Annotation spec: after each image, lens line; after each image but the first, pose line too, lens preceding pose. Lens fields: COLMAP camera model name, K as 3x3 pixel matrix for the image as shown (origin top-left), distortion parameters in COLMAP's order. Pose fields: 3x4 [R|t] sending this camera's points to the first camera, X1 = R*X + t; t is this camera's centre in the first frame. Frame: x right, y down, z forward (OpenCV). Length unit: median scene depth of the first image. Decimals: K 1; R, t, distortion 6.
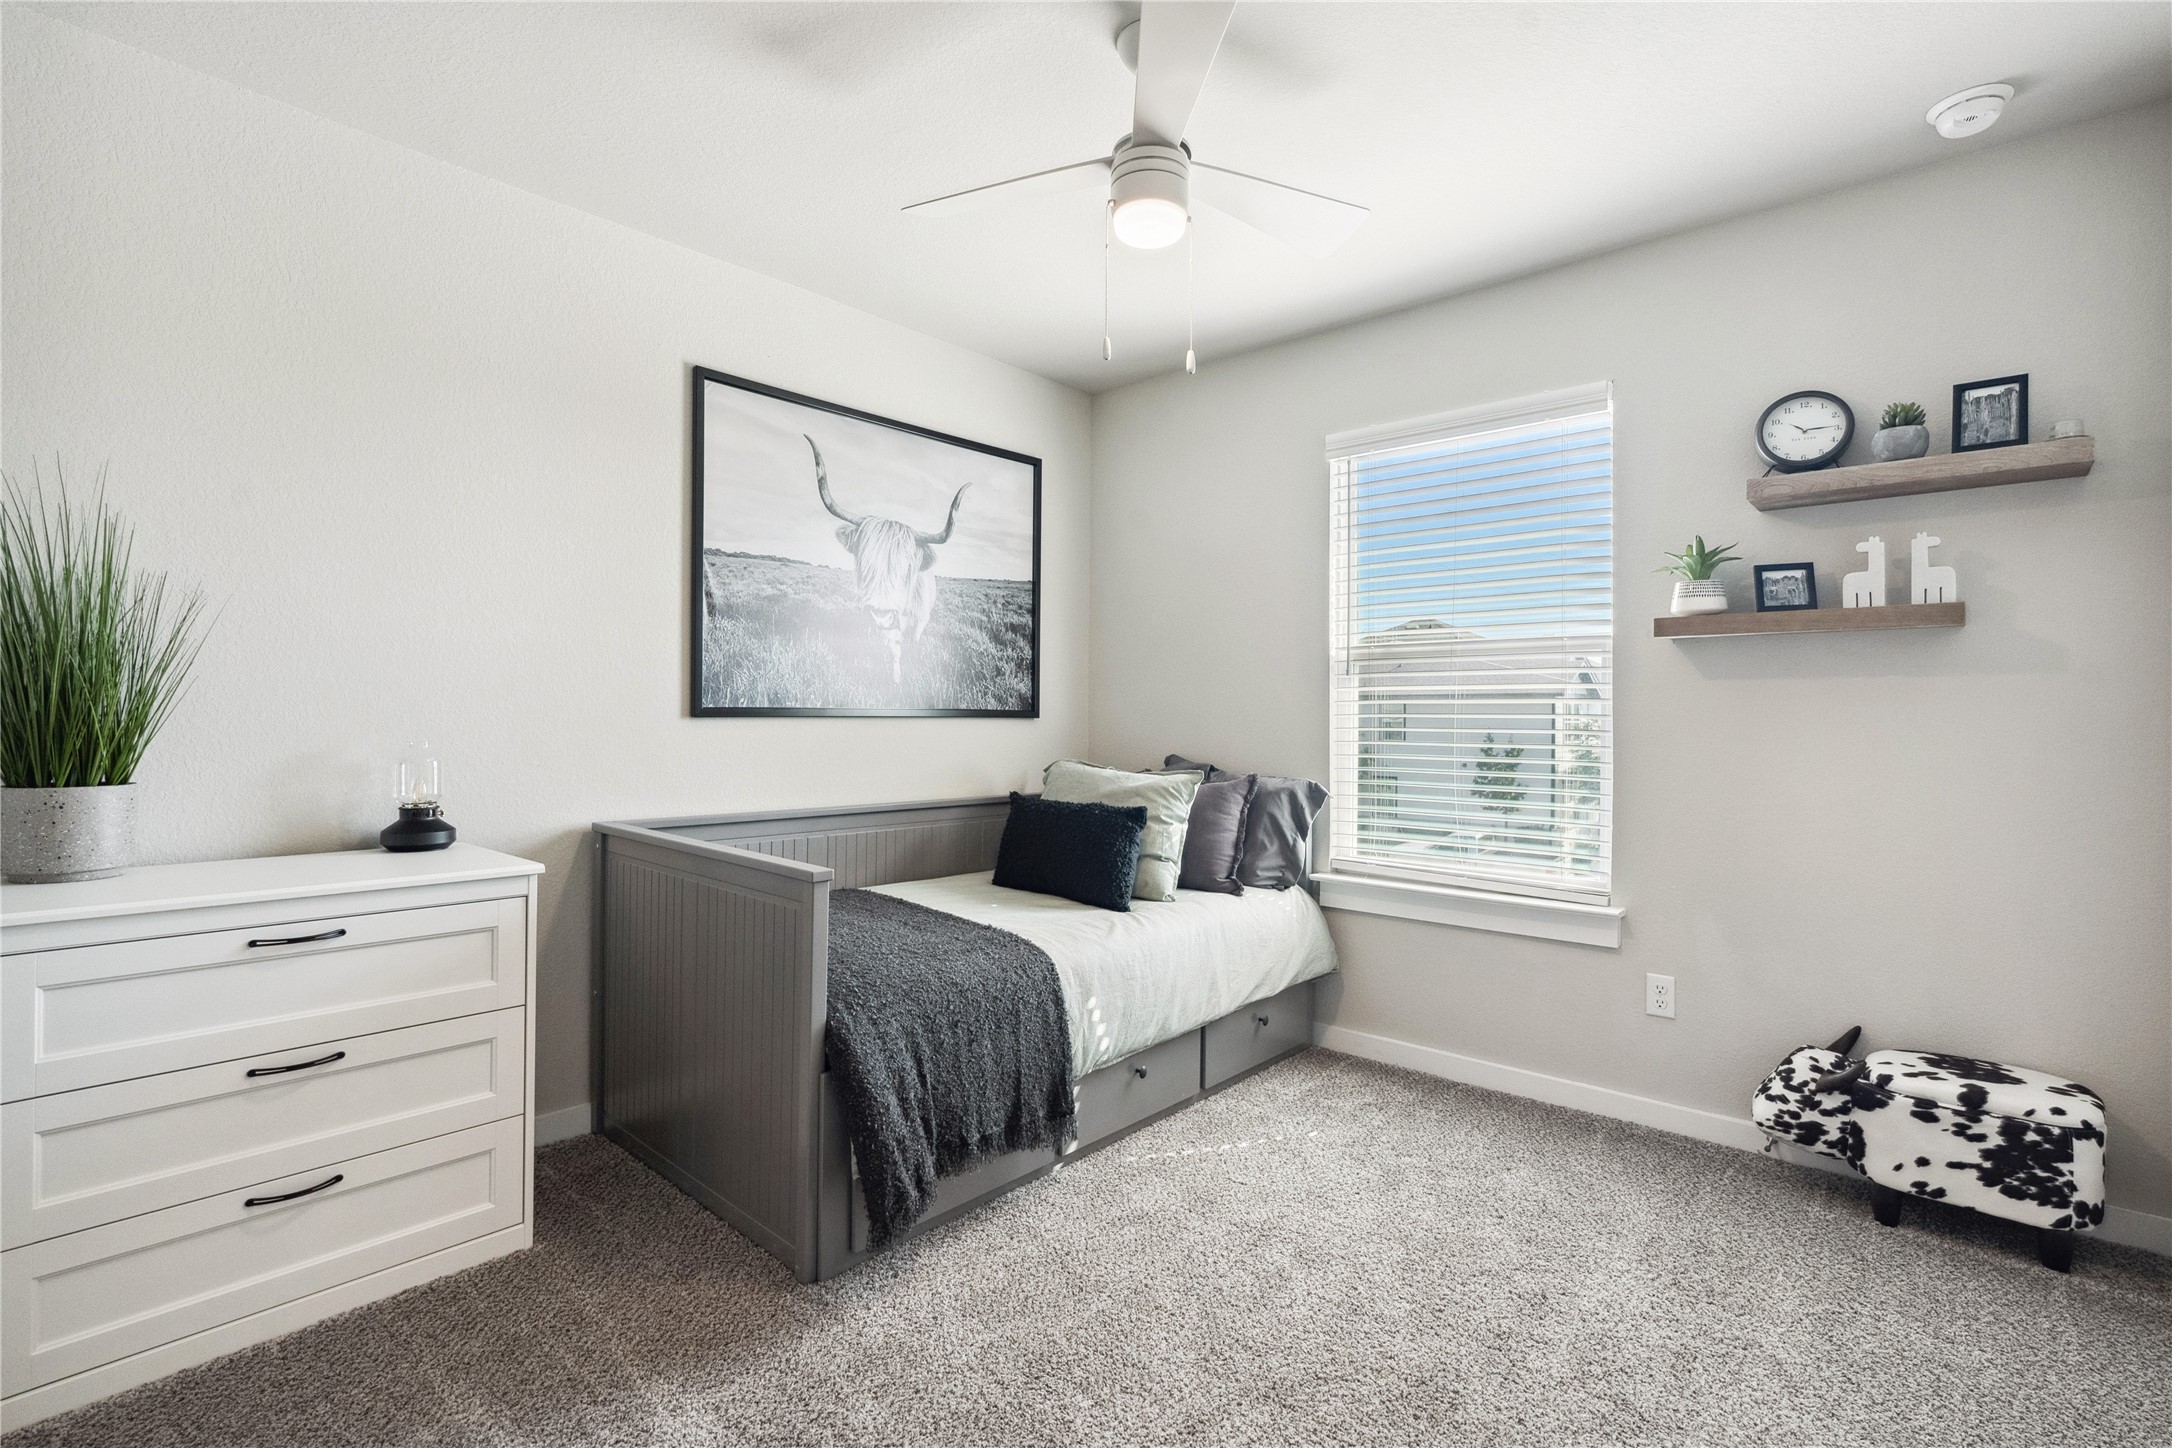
lens RADIAL K [[1022.4, 0, 1090.1], [0, 1022.4, 691.1], [0, 0, 1]] dist [0.068451, -0.030712]
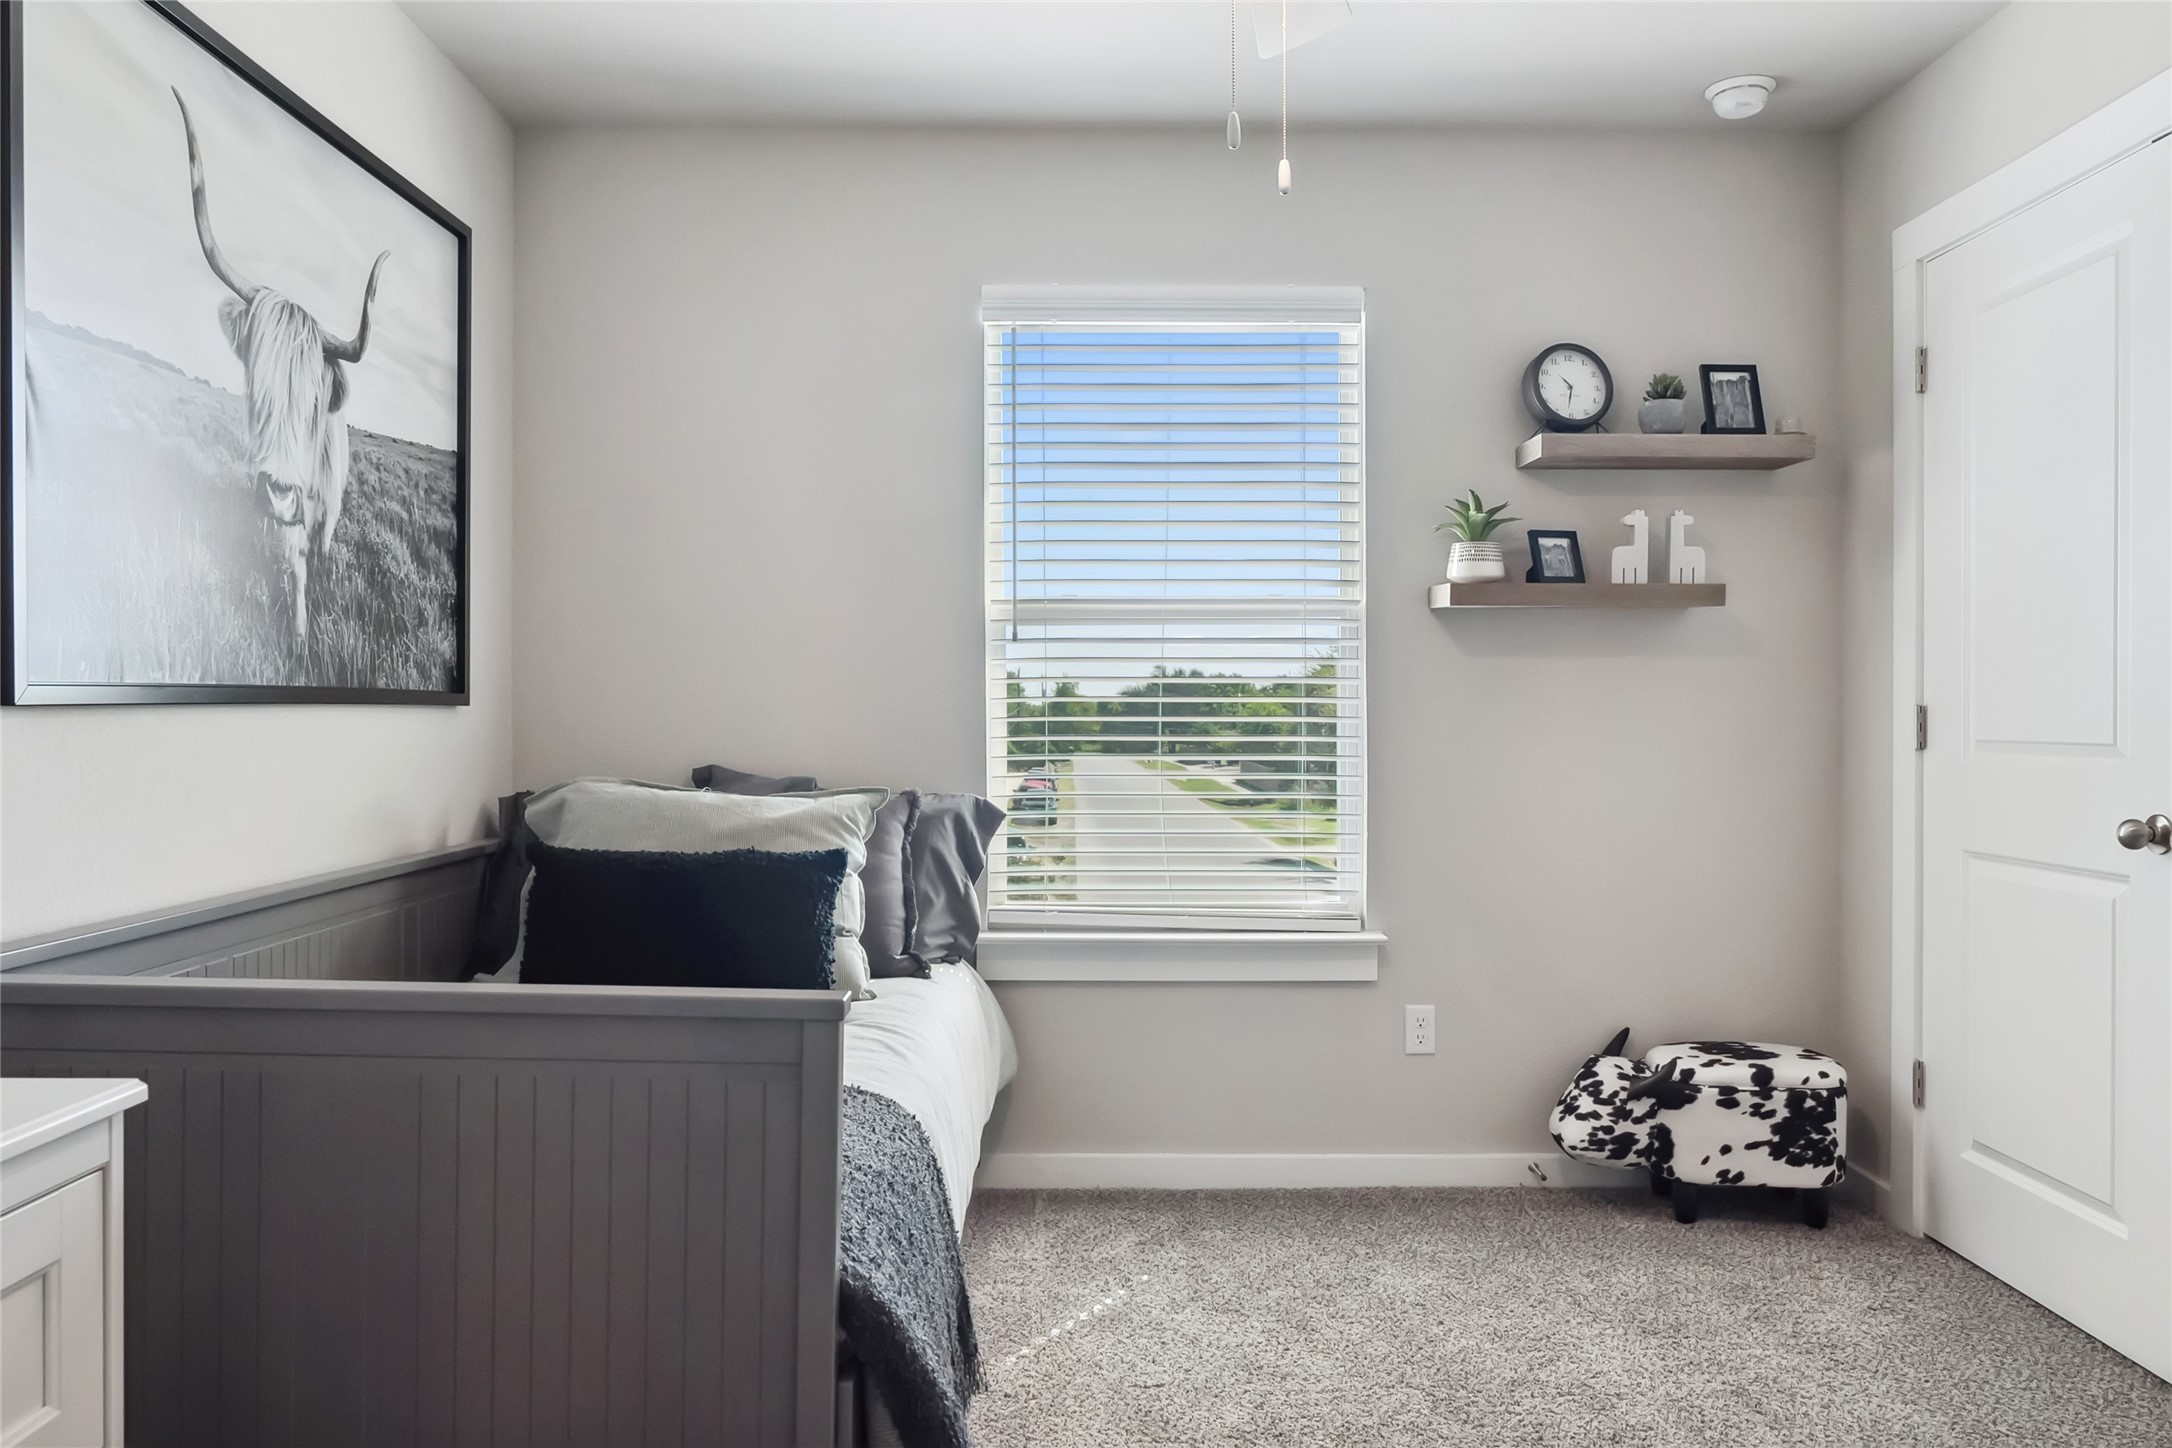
lens RADIAL K [[1532.1, 0, 1083.3], [0, 1532.1, 683.6], [0, 0, 1]] dist [-0.027013, 0.133260]
pose [[0.761051, 0.004476, 0.648677, -0.553196], [-0.014915, 0.999833, 0.010601, 0.002808], [-0.648521, -0.017743, 0.760990, 0.279485]]
